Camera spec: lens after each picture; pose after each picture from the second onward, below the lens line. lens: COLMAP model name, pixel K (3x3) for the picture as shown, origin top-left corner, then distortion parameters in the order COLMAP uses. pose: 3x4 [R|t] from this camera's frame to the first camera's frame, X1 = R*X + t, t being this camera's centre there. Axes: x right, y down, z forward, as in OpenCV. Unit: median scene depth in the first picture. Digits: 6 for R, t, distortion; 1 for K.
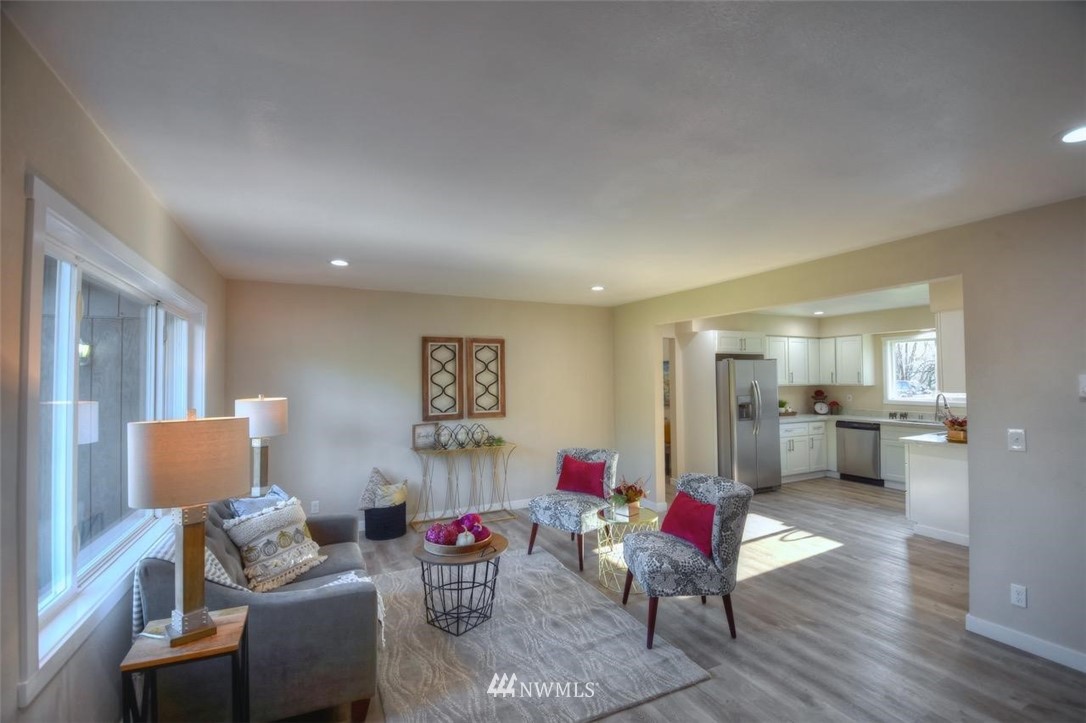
lens RADIAL K [[497.9, 0, 556.8], [0, 497.9, 363.2], [0, 0, 1]] dist [0.017469, -0.023301]
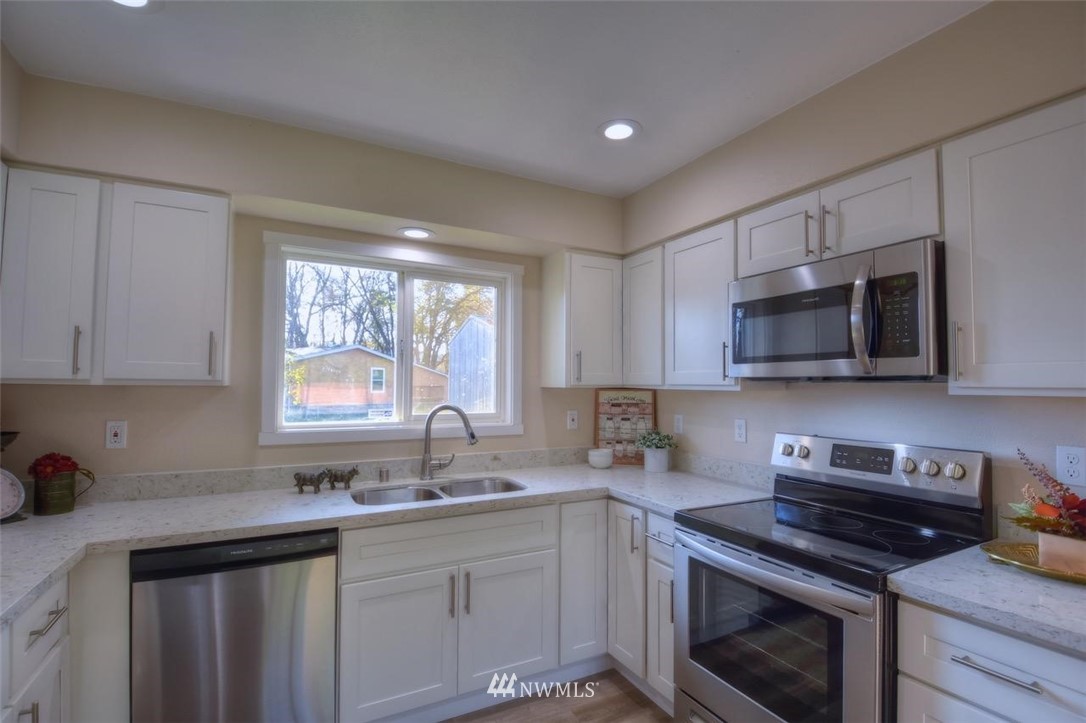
lens RADIAL K [[494.9, 0, 544.5], [0, 494.9, 368.0], [0, 0, 1]] dist [0.004265, -0.022072]
pose [[-0.010187, 0.045407, 0.998917, 0.350823], [-0.031873, 0.998446, -0.045710, 0.042323], [-0.999440, -0.032304, -0.008723, 0.836066]]
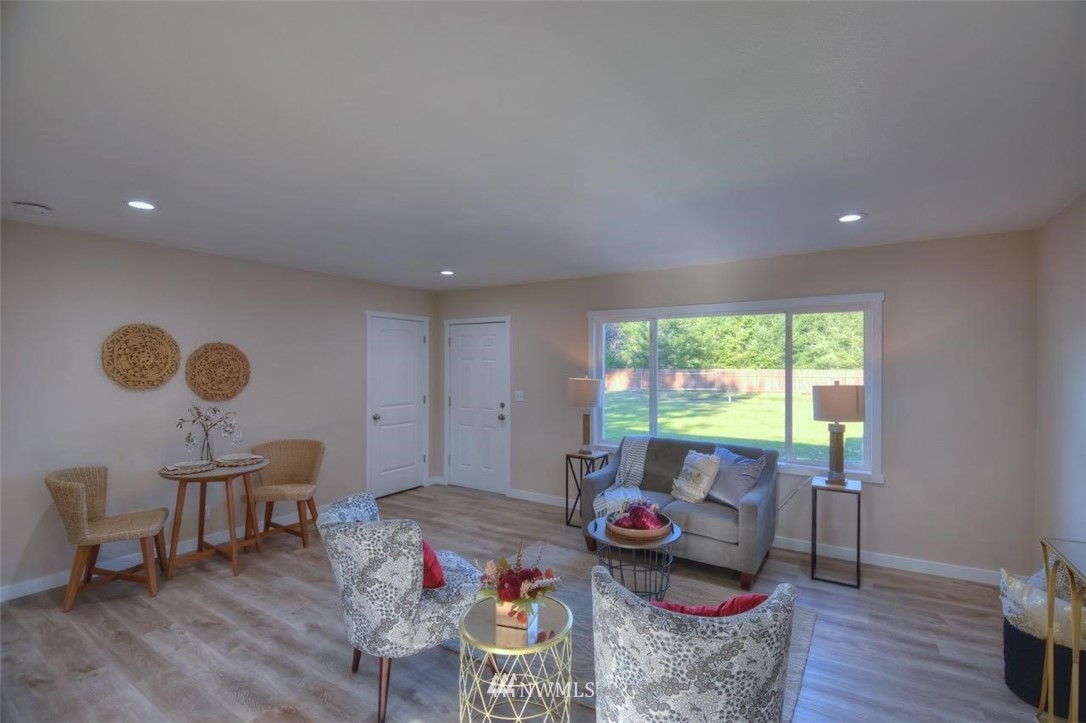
lens RADIAL K [[494.9, 0, 544.5], [0, 494.9, 368.0], [0, 0, 1]] dist [0.004265, -0.022072]
pose [[-0.862420, 0.012930, -0.506029, 0.203990], [0.024580, 0.999564, -0.016352, 0.025802], [0.505597, -0.026541, -0.862362, 0.776693]]
